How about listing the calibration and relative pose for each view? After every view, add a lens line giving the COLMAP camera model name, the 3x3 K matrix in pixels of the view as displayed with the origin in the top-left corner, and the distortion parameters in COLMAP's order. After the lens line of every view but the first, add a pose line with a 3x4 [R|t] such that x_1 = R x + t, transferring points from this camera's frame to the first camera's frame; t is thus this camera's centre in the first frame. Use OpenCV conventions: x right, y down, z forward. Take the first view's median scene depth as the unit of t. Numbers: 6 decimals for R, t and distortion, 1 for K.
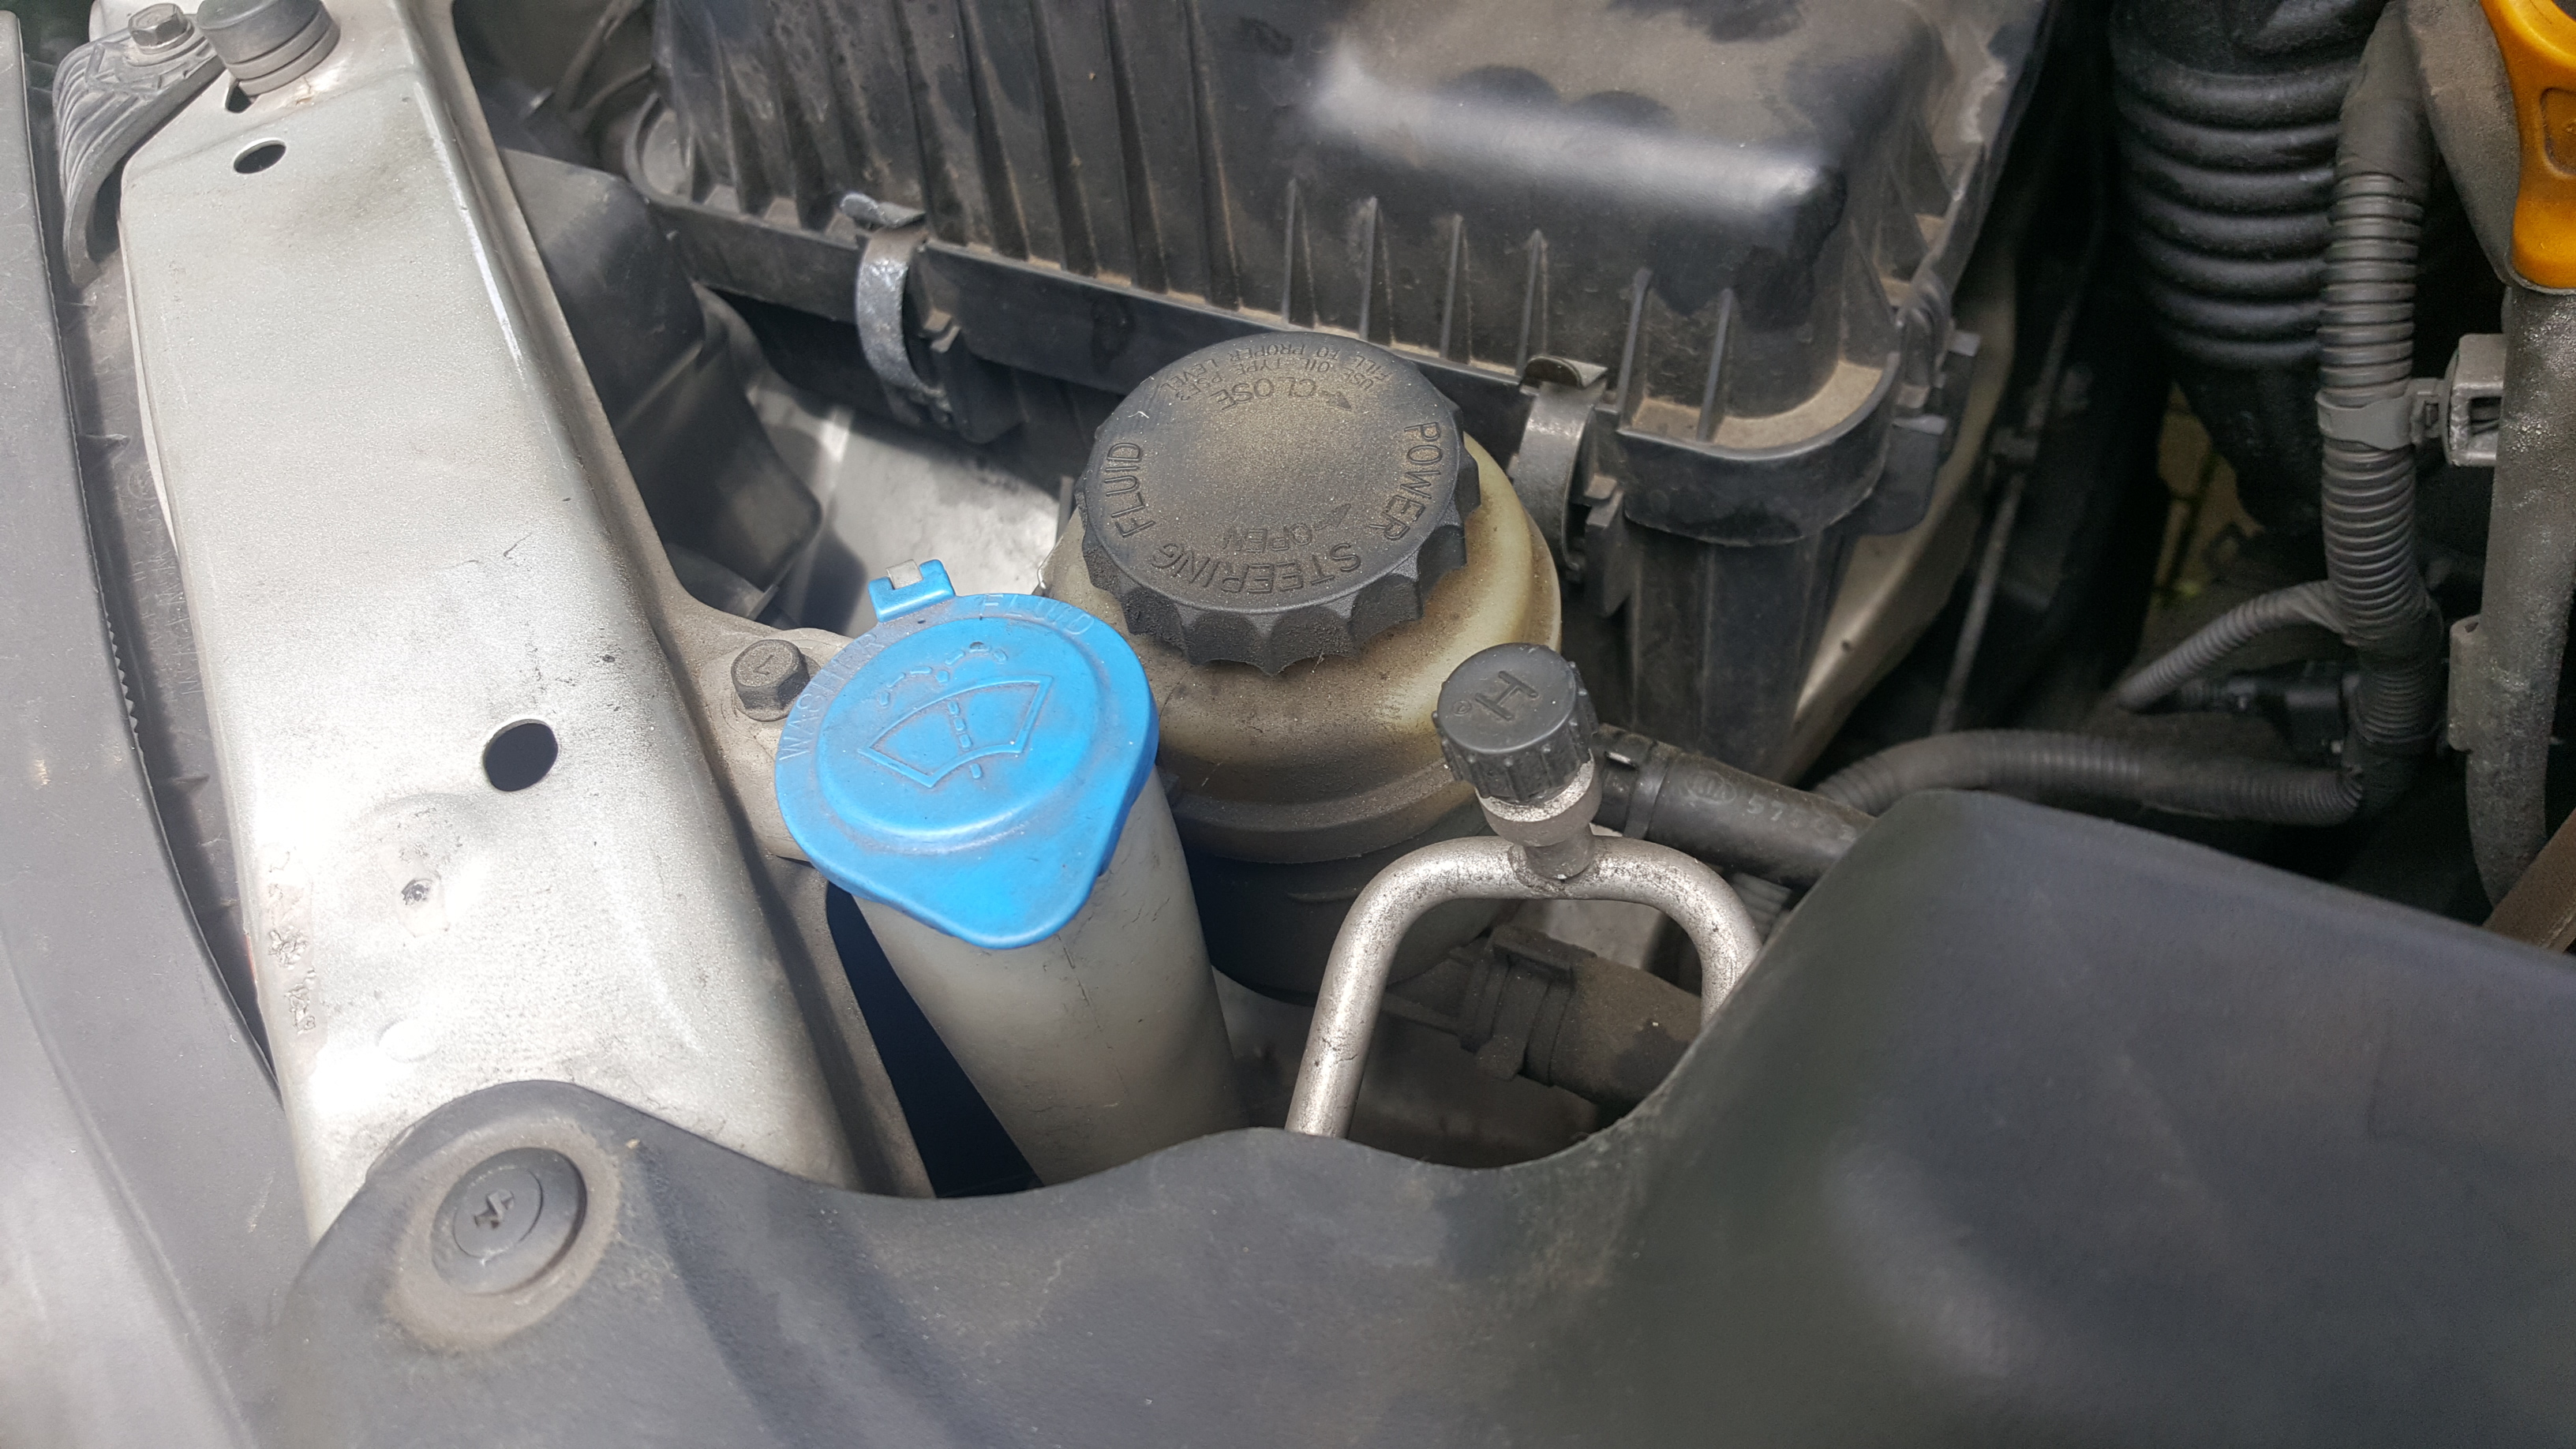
lens RADIAL K [[1993.5, 0, 1291.4], [0, 1993.5, 713.4], [0, 0, 1]] dist [0.163063, -0.362007]
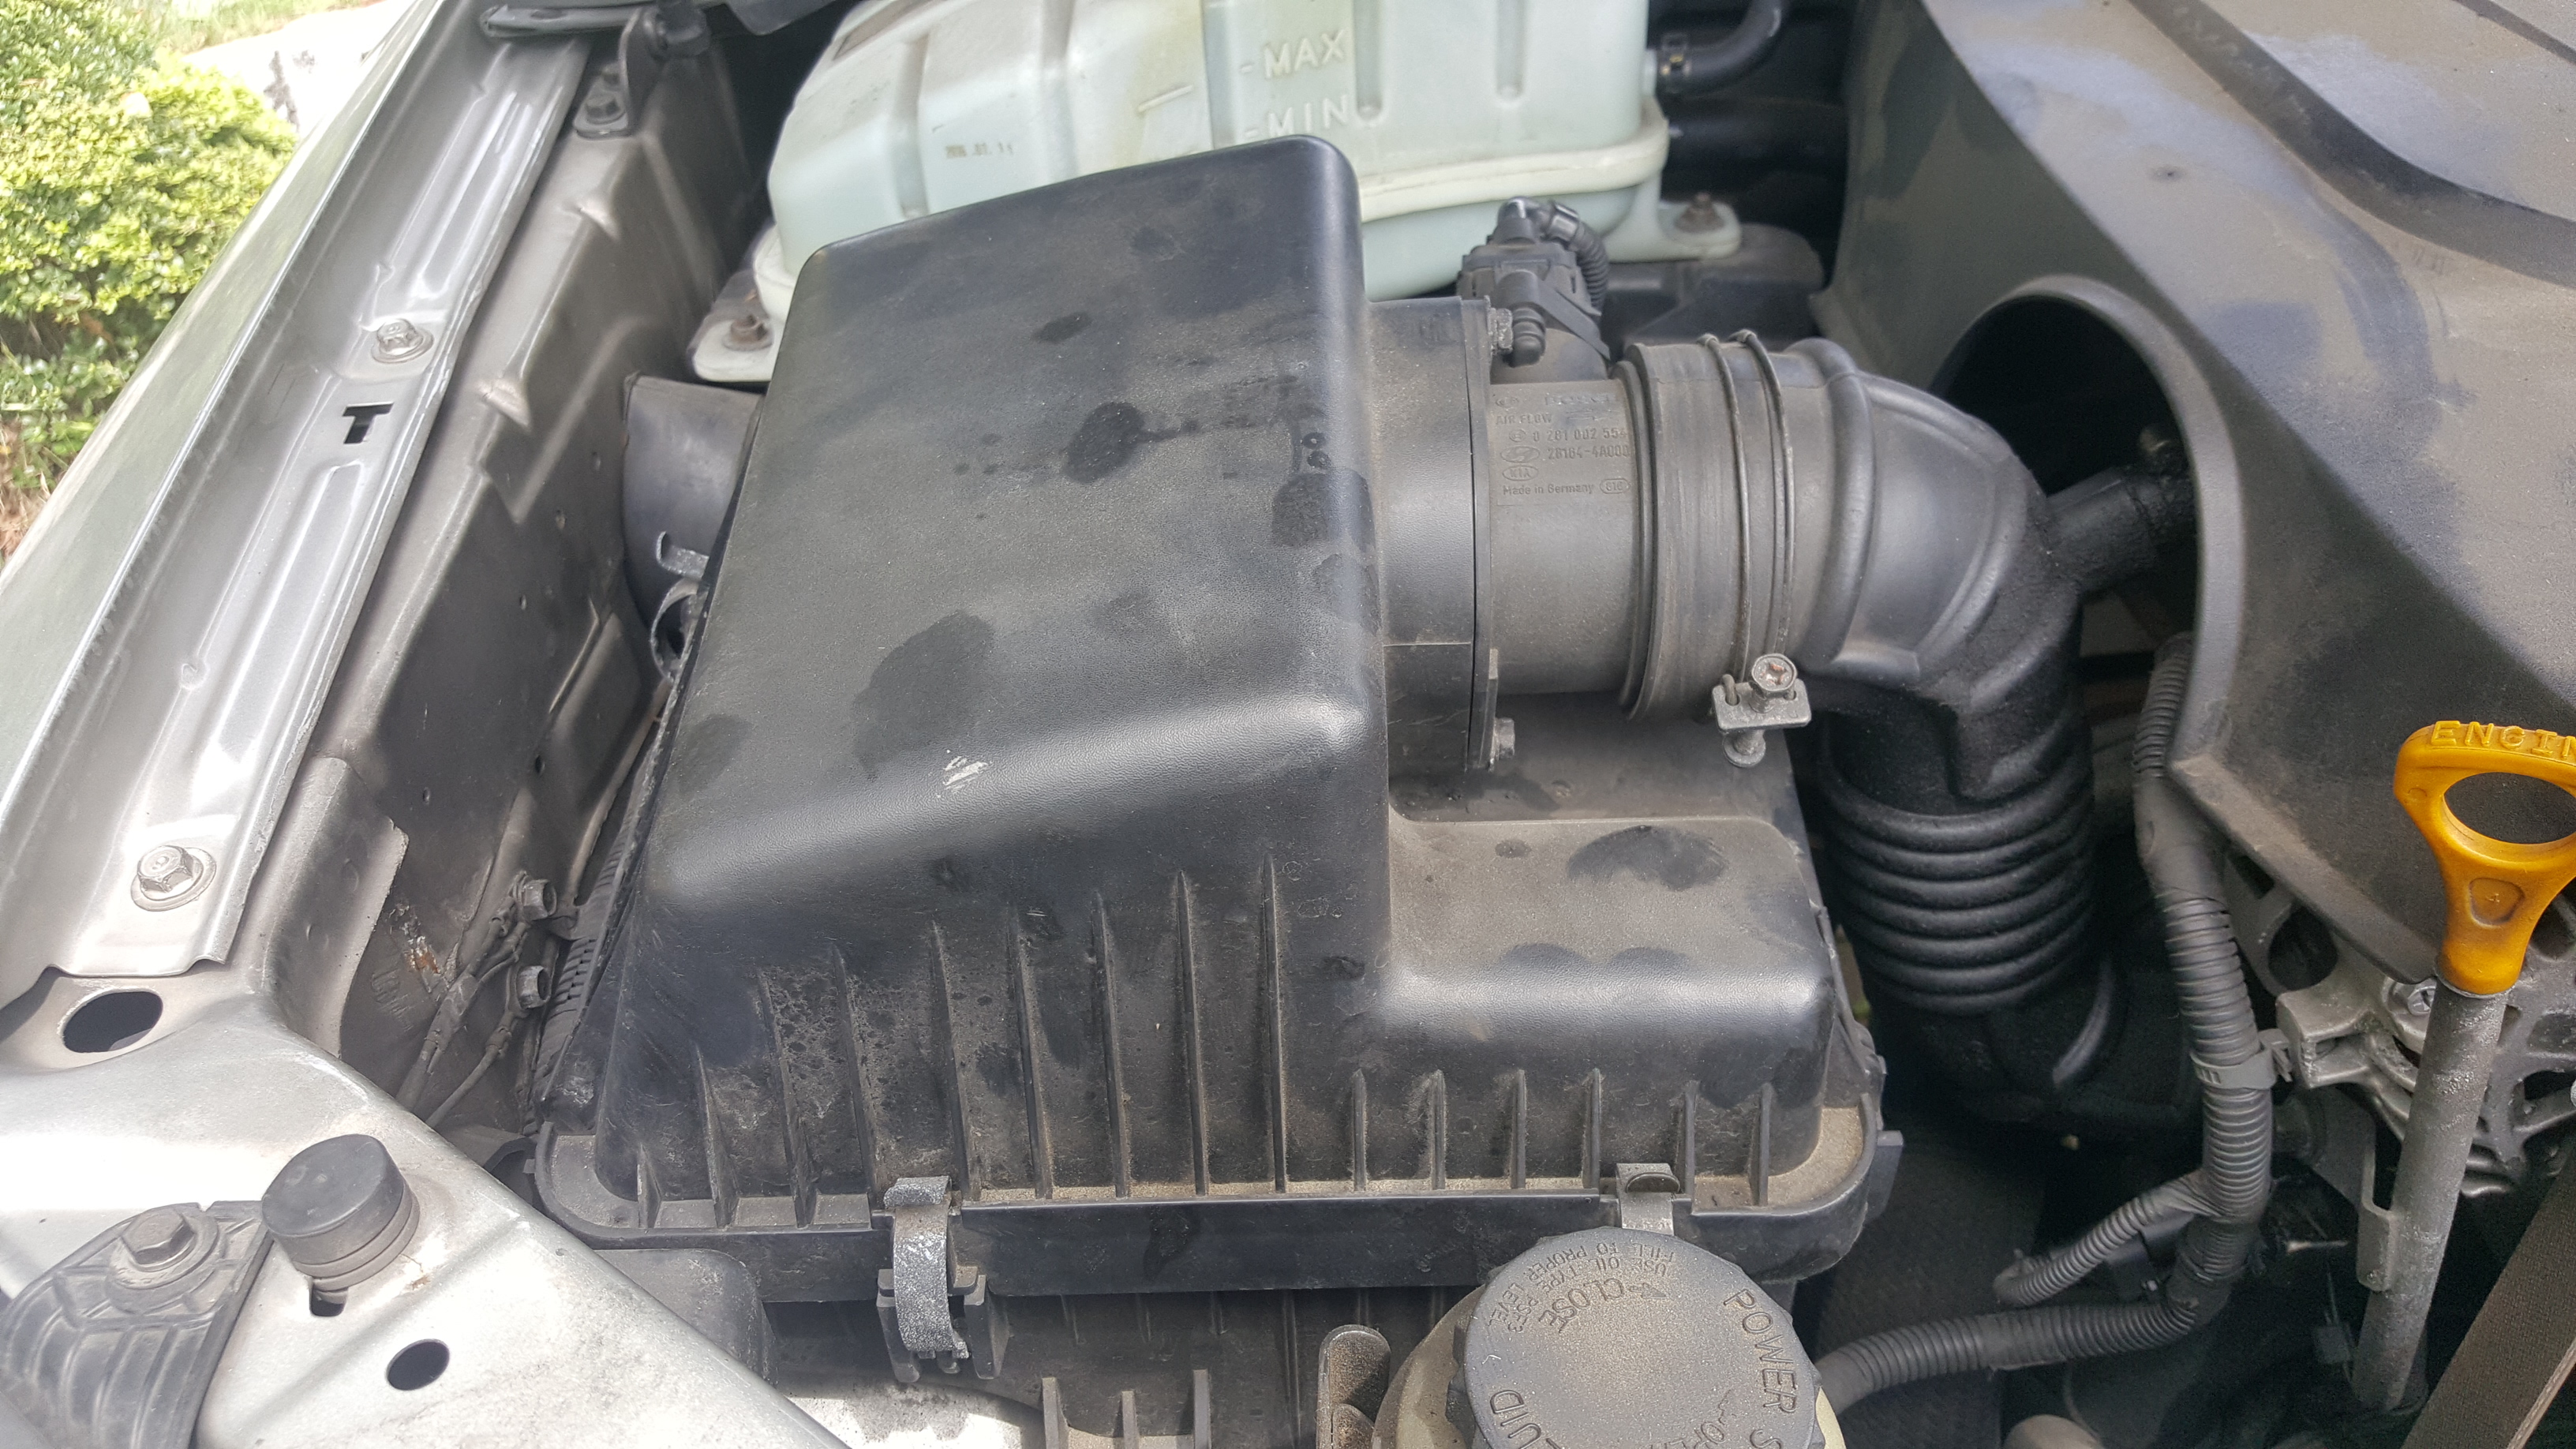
lens RADIAL K [[1993.5, 0, 1291.4], [0, 1993.5, 713.4], [0, 0, 1]] dist [0.163063, -0.362007]
pose [[0.883542, -0.186491, 0.429621, -0.484284], [0.296534, 0.932774, -0.204939, -0.237858], [-0.362520, 0.308470, 0.879446, -0.030741]]
